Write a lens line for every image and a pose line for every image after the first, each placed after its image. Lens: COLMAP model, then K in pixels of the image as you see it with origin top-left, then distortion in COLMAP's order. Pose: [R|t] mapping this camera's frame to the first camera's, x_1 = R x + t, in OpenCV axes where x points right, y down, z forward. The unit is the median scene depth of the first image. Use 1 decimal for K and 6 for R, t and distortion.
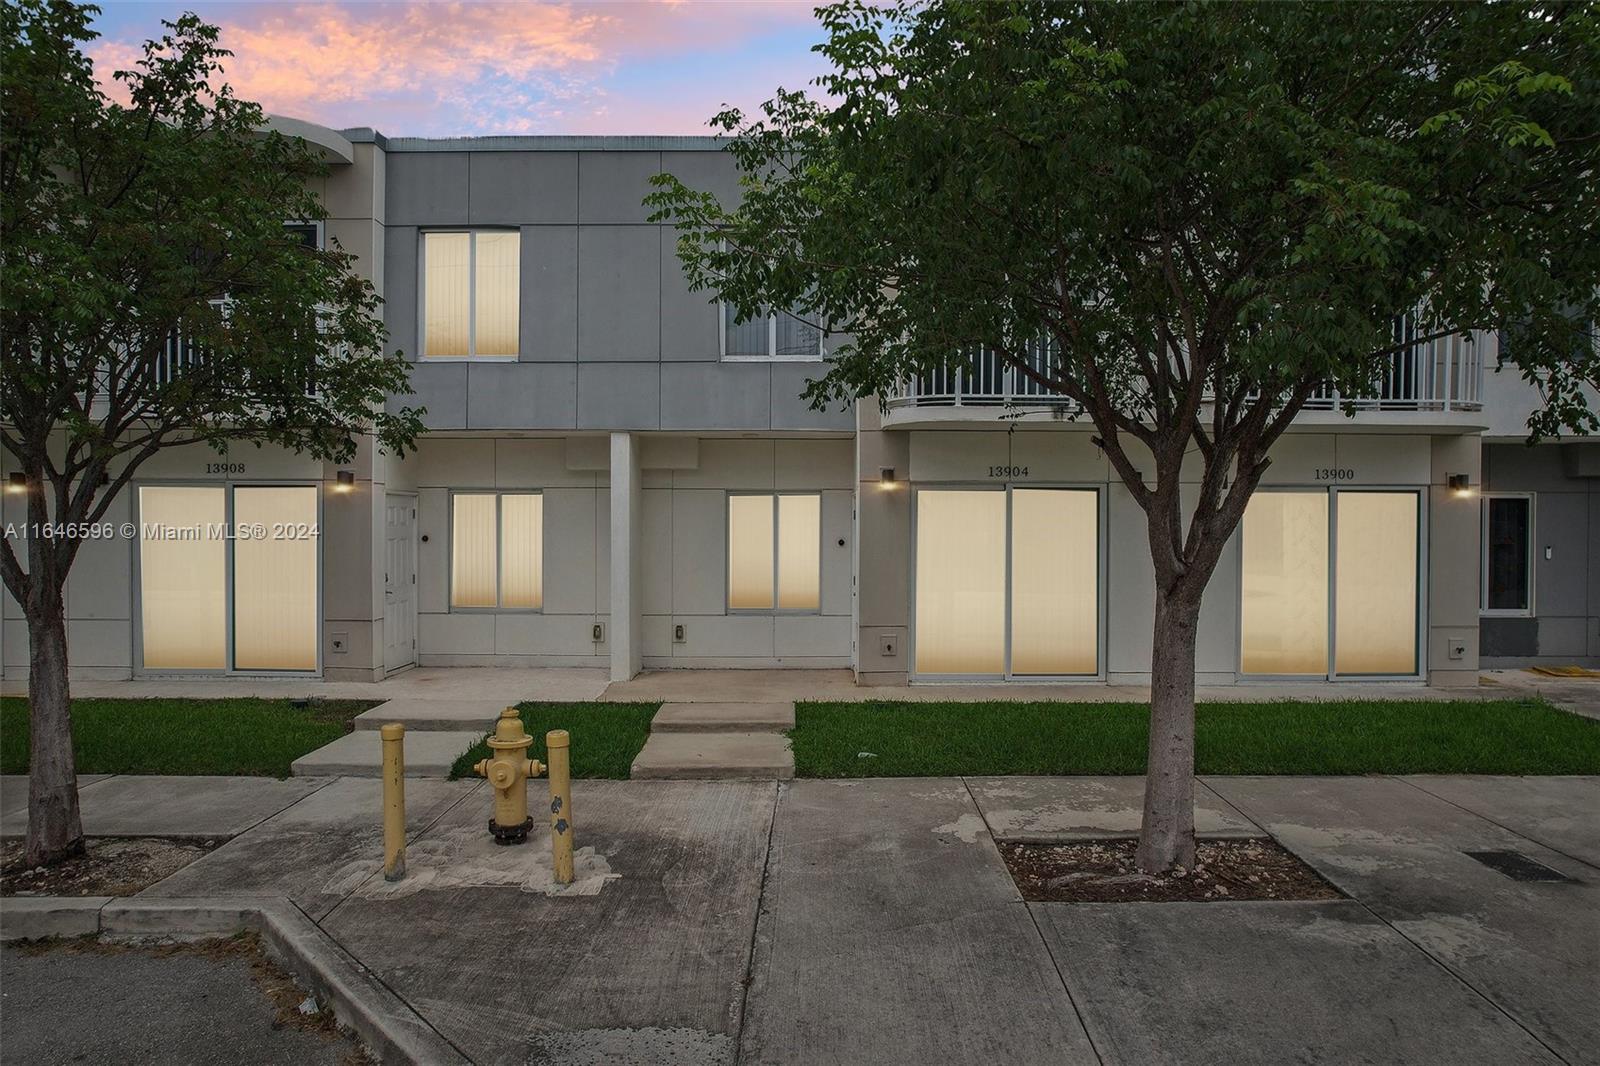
lens RADIAL K [[1056.3, 0, 800.0], [0, 1056.3, 533.0], [0, 0, 1]] dist [-0.077554, 0.064523]
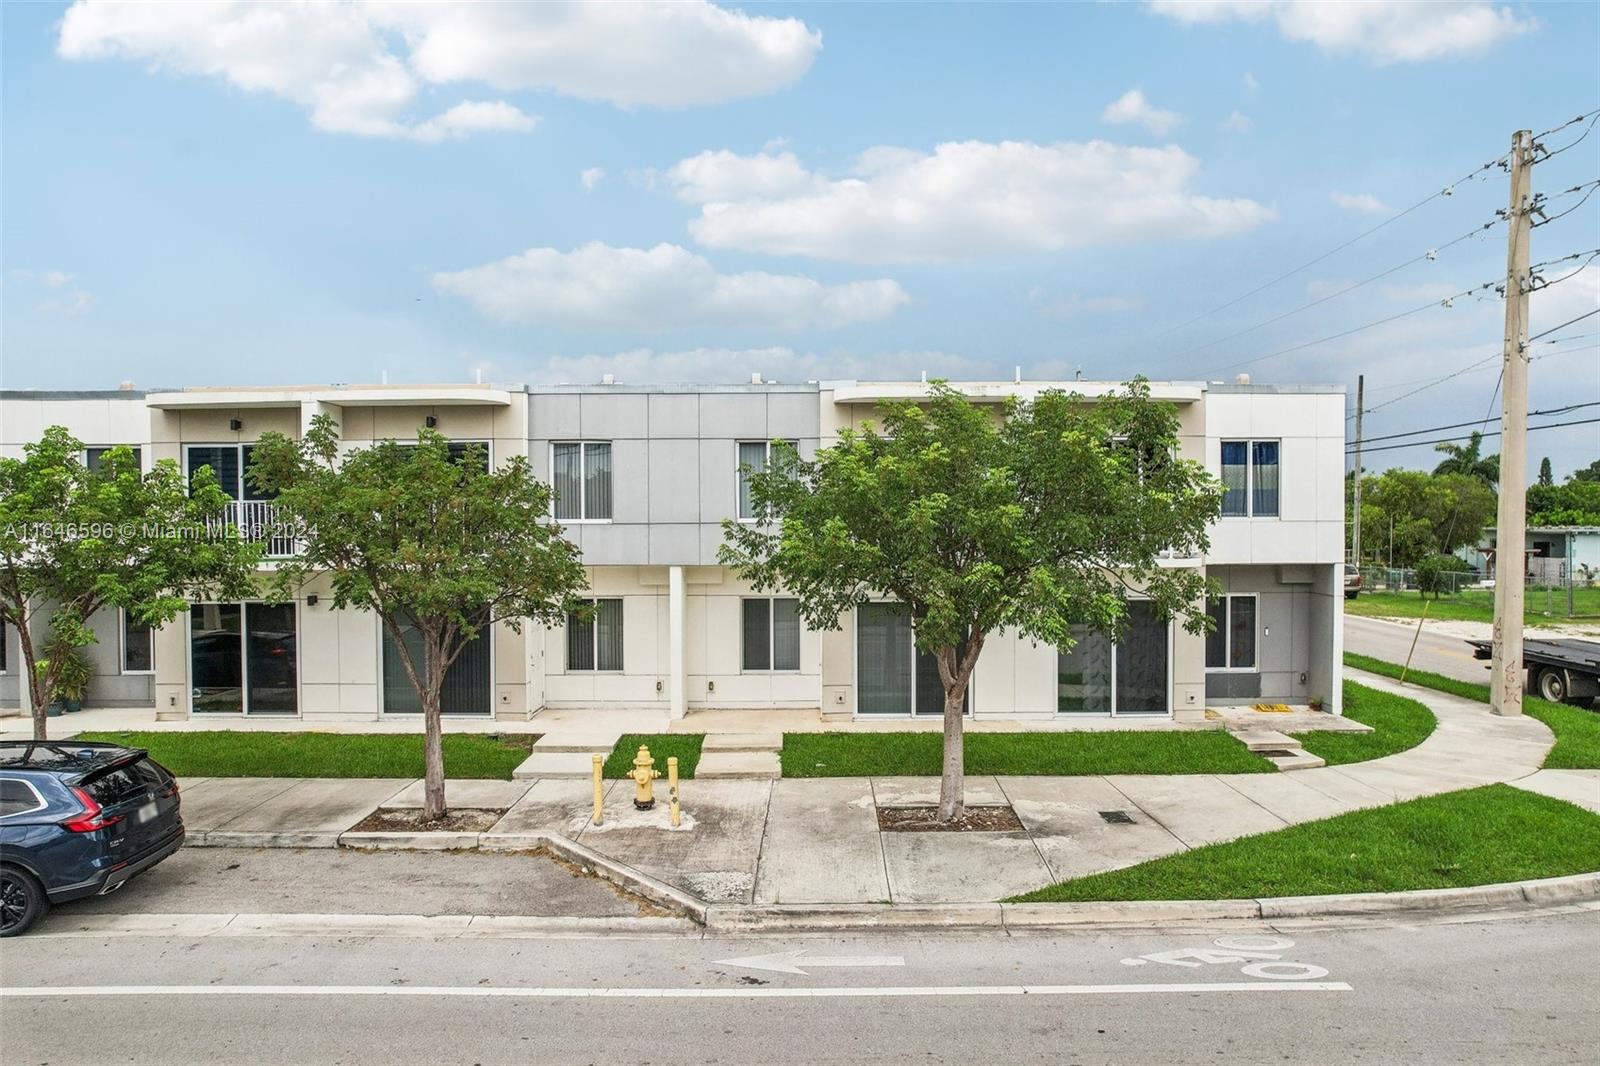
lens RADIAL K [[1056.3, 0, 800.0], [0, 1056.3, 533.0], [0, 0, 1]] dist [-0.077554, 0.064523]
pose [[0.999982, -0.005980, 0.000019, 0.039421], [0.005980, 0.999982, -0.000116, -0.264538], [-0.000018, 0.000116, 1.000000, -1.140294]]
